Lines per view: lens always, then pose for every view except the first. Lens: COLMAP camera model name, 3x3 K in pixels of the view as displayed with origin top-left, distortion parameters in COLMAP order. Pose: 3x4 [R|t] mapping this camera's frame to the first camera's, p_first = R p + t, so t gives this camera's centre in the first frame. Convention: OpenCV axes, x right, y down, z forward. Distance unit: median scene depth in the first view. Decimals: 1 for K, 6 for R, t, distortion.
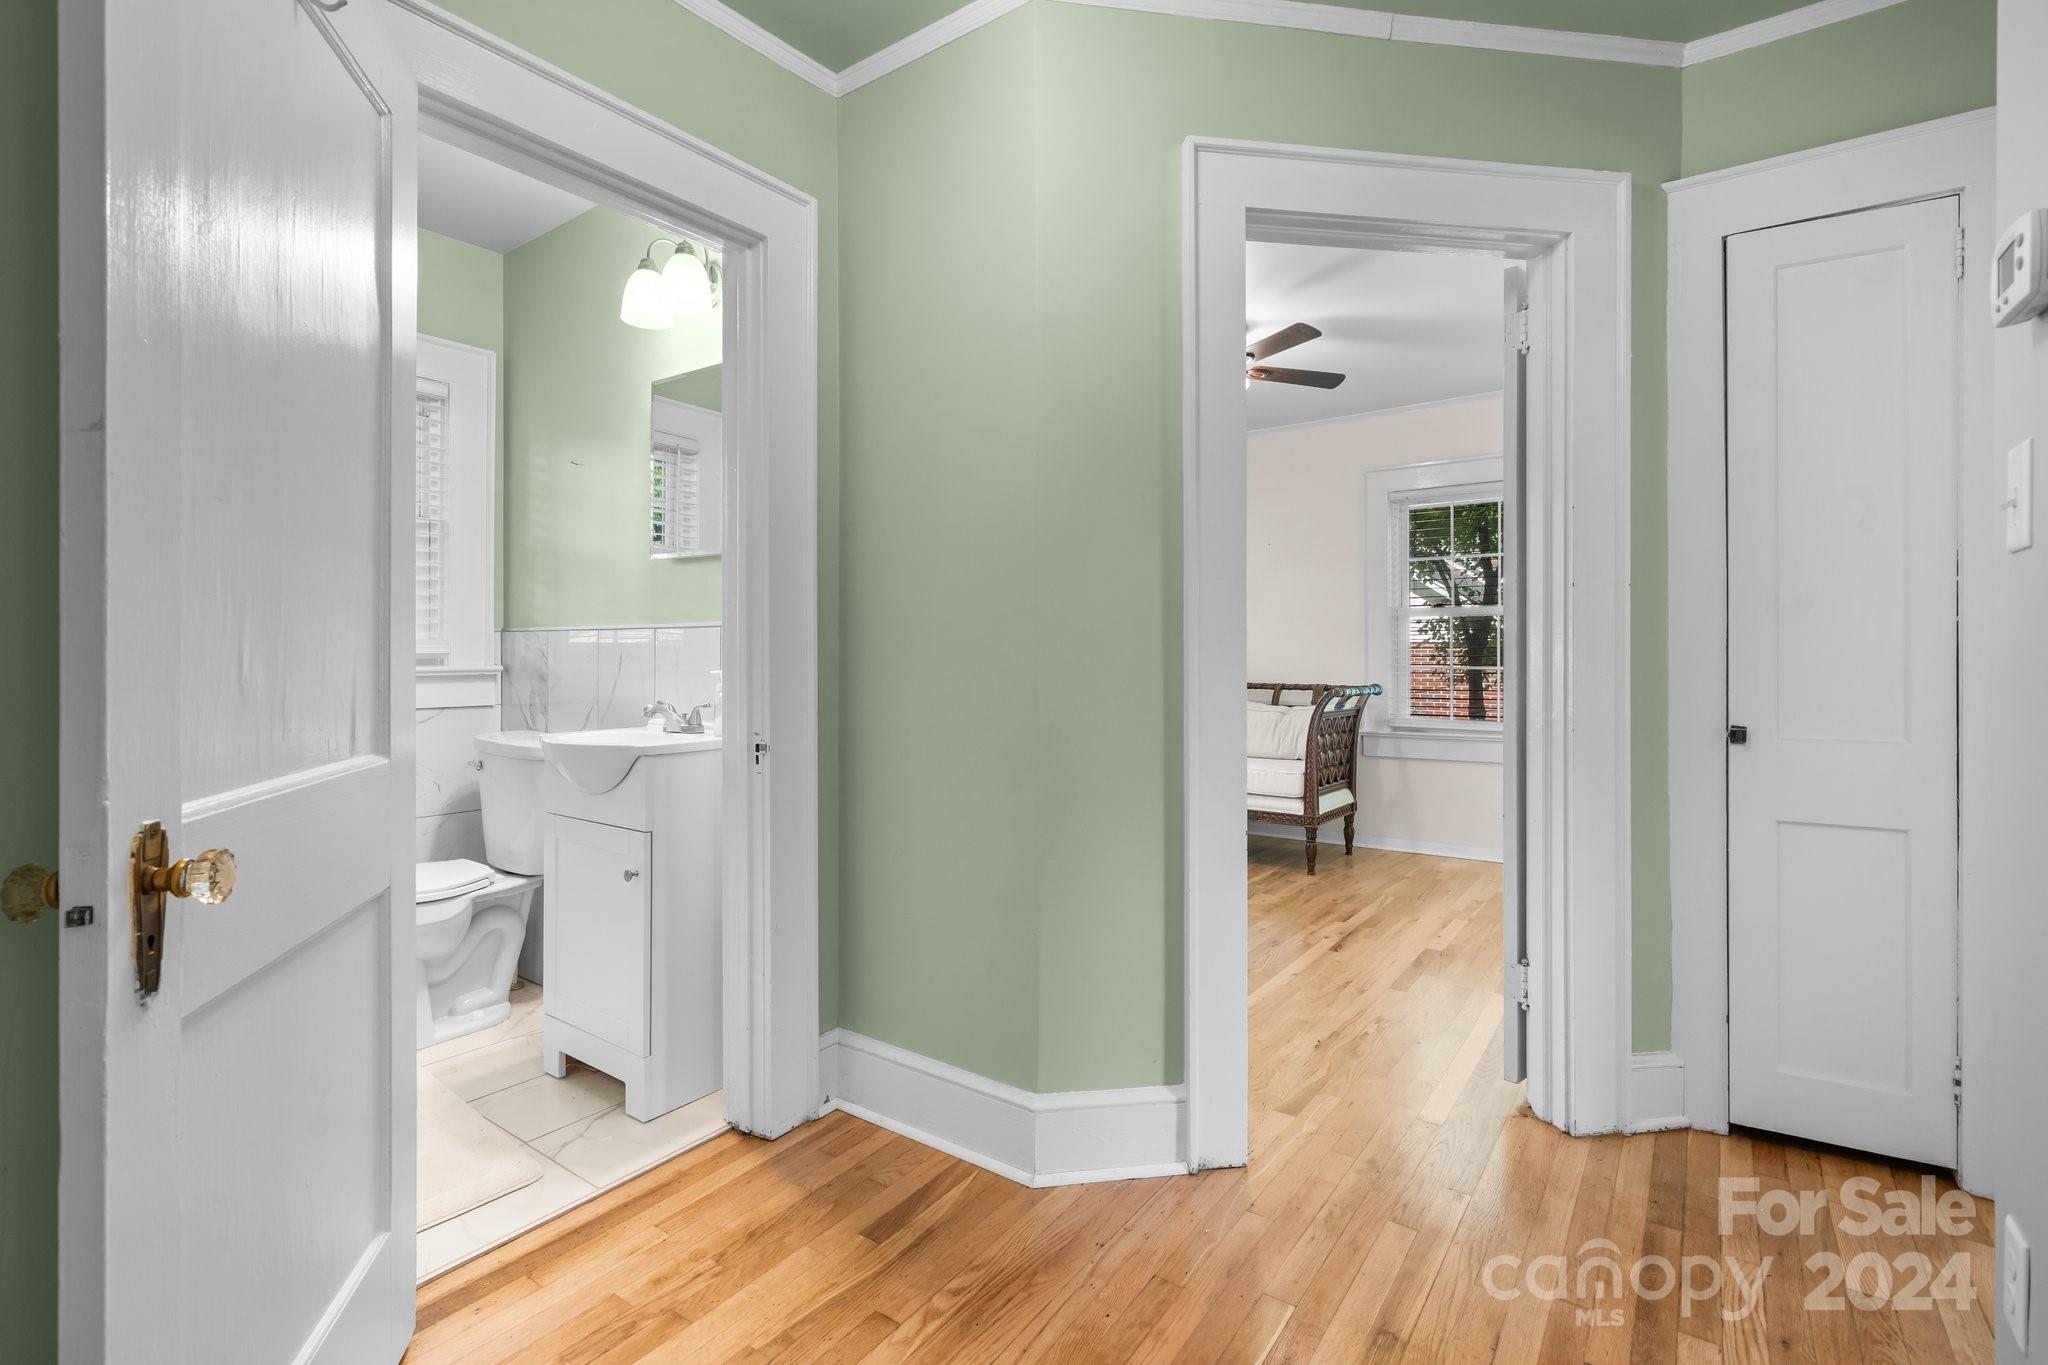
lens RADIAL K [[953.1, 0, 1014.6], [0, 953.1, 646.4], [0, 0, 1]] dist [-0.003842, 0.003102]
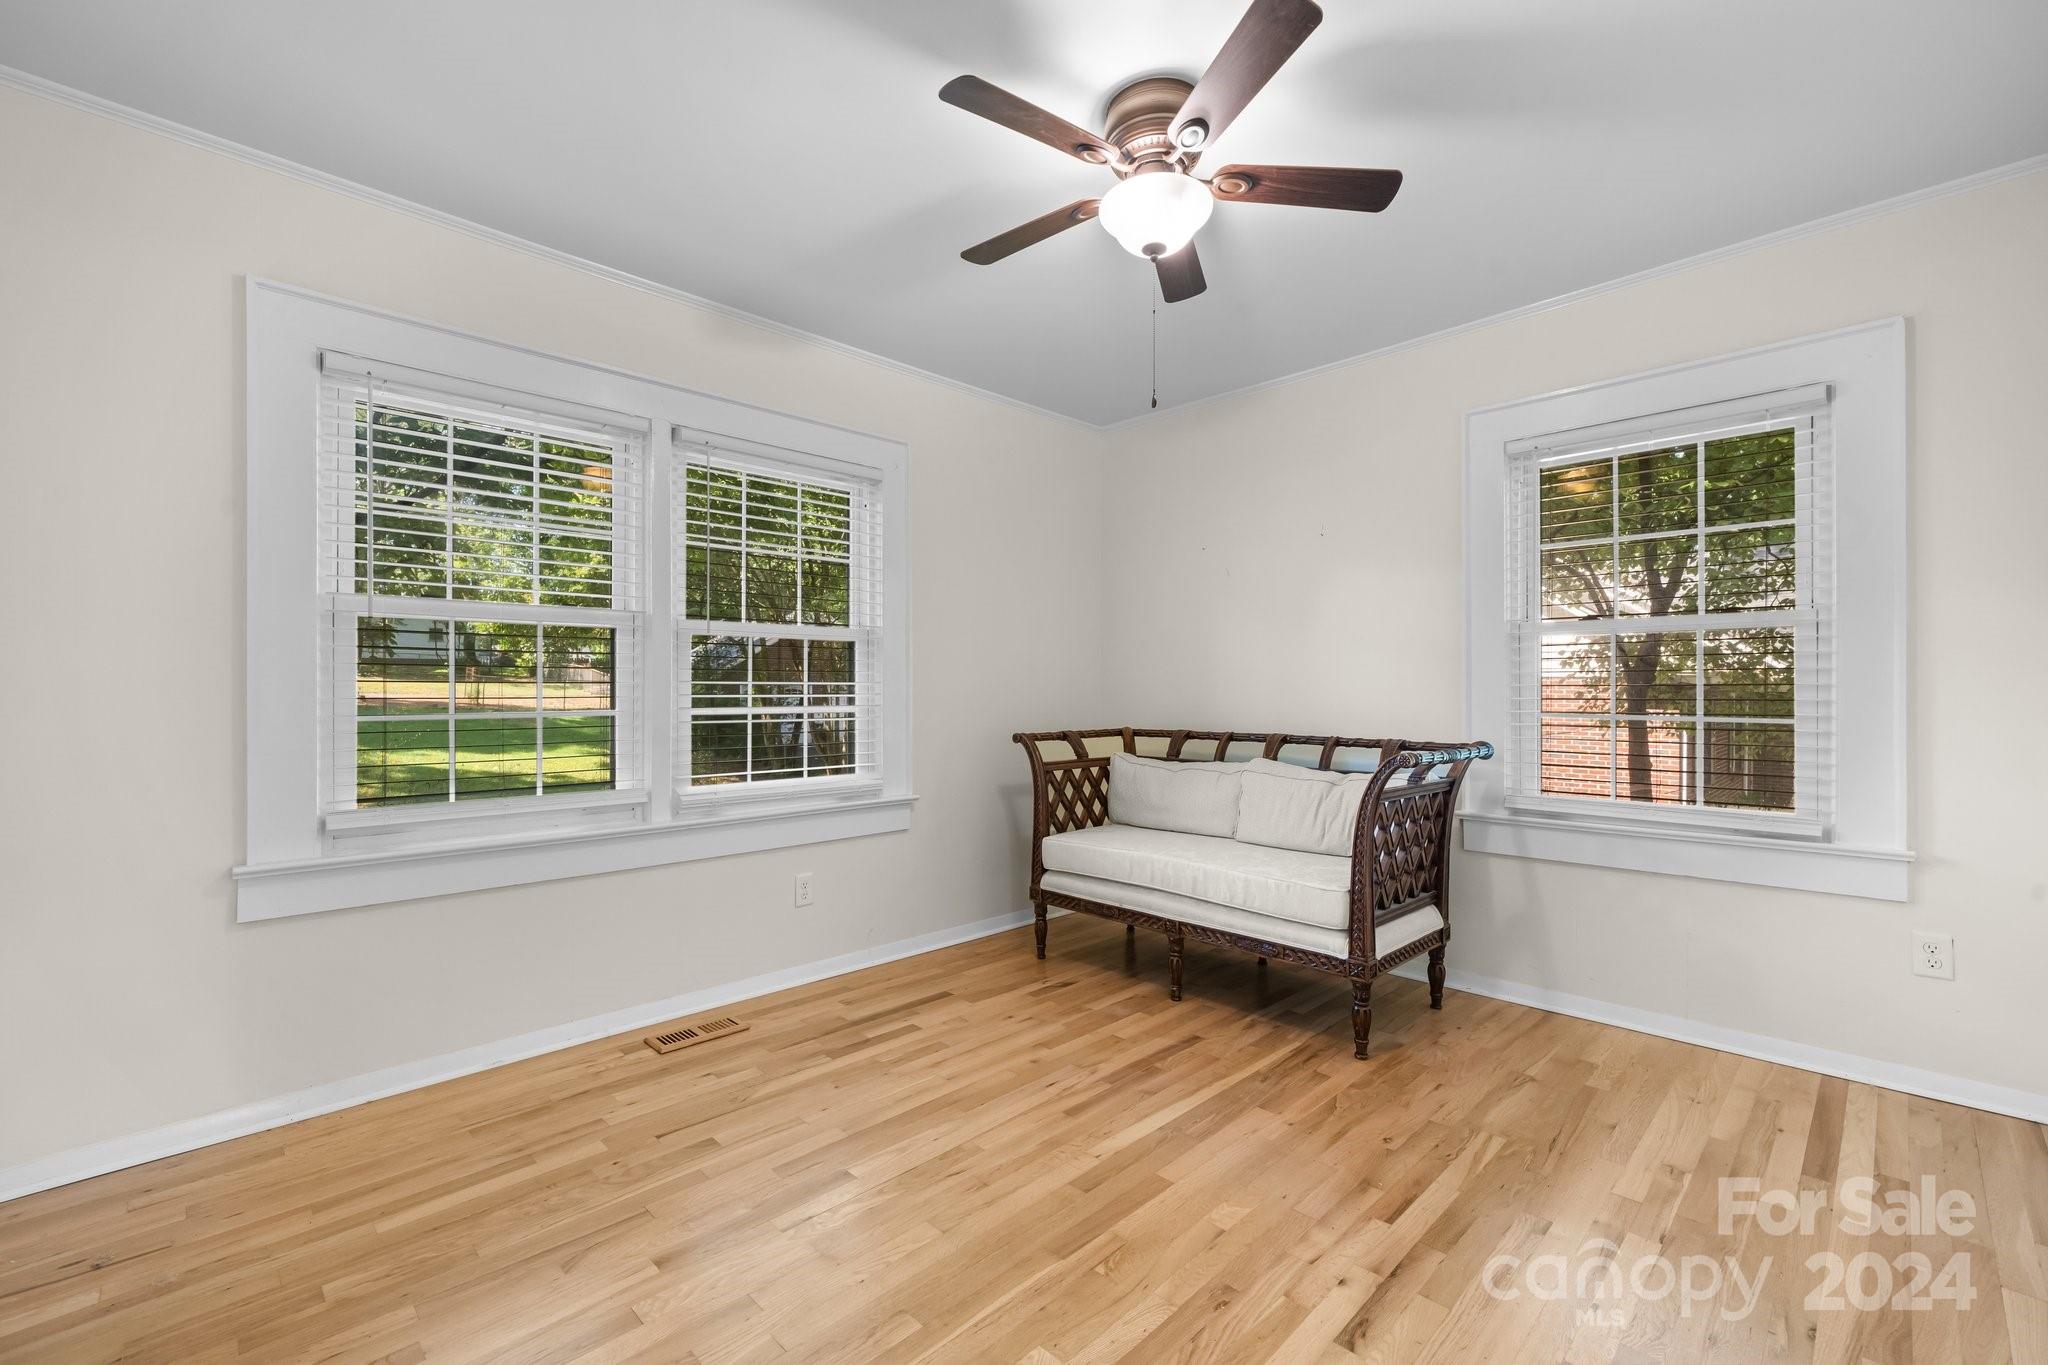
lens RADIAL K [[851.2, 0, 1026.3], [0, 851.2, 682.3], [0, 0, 1]] dist [0.000219, 0.000227]
pose [[0.986888, 0.001292, -0.161402, 0.172957], [-0.001328, 0.999999, -0.000117, 0.000463], [0.161402, 0.000330, 0.986889, 0.396022]]
